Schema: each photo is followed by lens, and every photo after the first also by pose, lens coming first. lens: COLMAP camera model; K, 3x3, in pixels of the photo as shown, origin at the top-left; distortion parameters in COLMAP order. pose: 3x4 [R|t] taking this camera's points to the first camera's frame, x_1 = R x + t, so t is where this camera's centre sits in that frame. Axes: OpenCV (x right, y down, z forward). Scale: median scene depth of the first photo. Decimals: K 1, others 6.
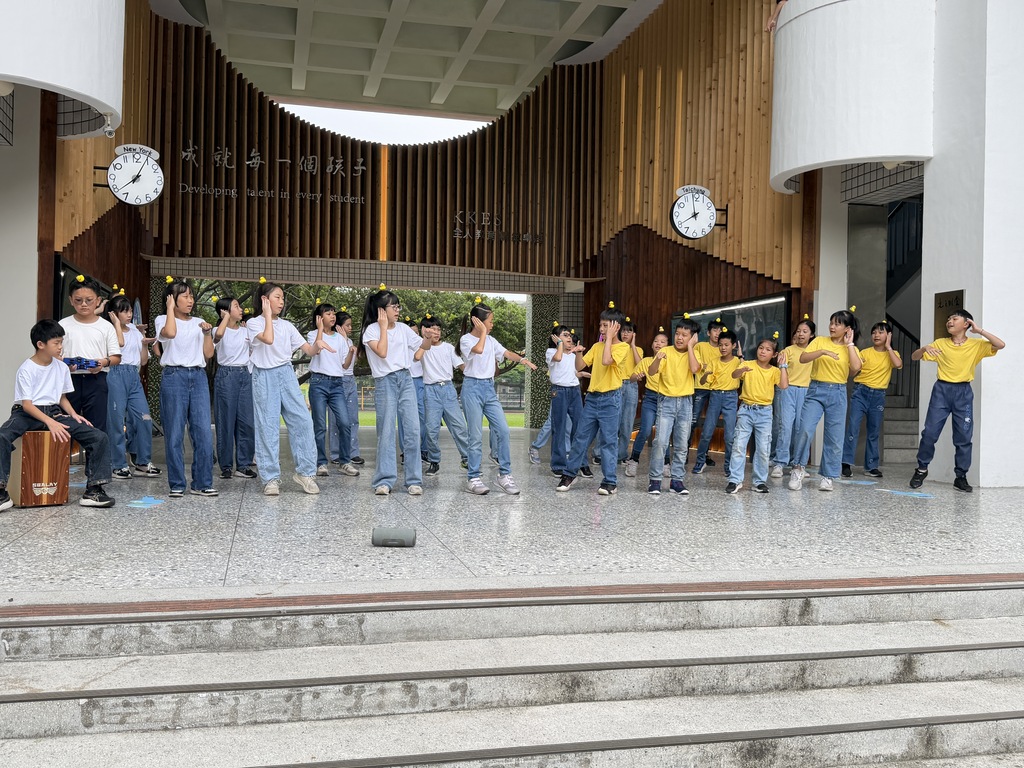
lens RADIAL K [[934.4, 0, 496.9], [0, 934.4, 380.2], [0, 0, 1]] dist [0.183905, -0.440671]
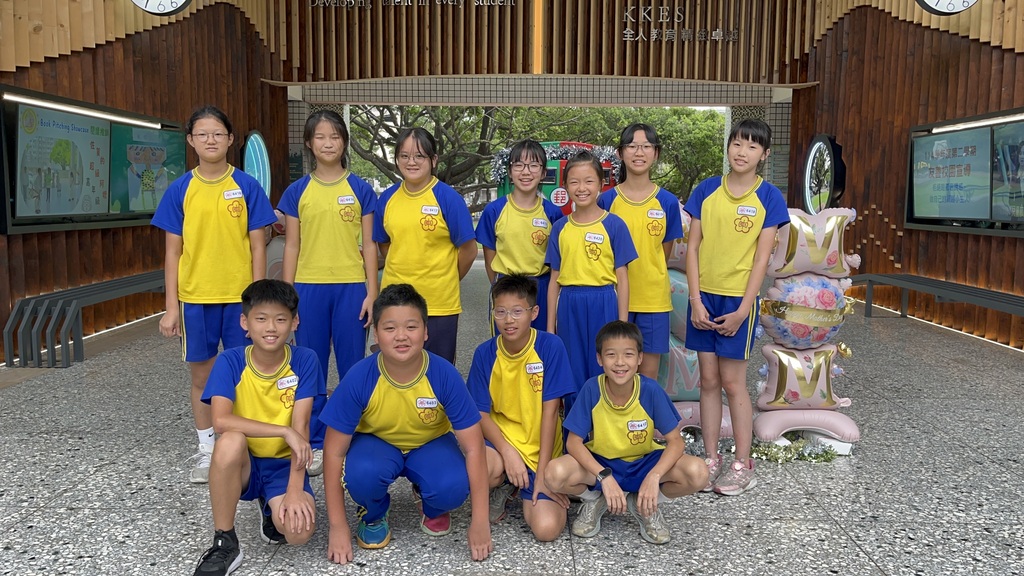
lens RADIAL K [[846.2, 0, 508.7], [0, 846.2, 287.2], [0, 0, 1]] dist [0.050381, -0.065245]
pose [[0.967904, 0.015663, -0.250832, 0.048827], [0.013135, 0.993540, 0.112724, -0.024483], [0.250977, -0.112401, 0.961445, 0.251187]]
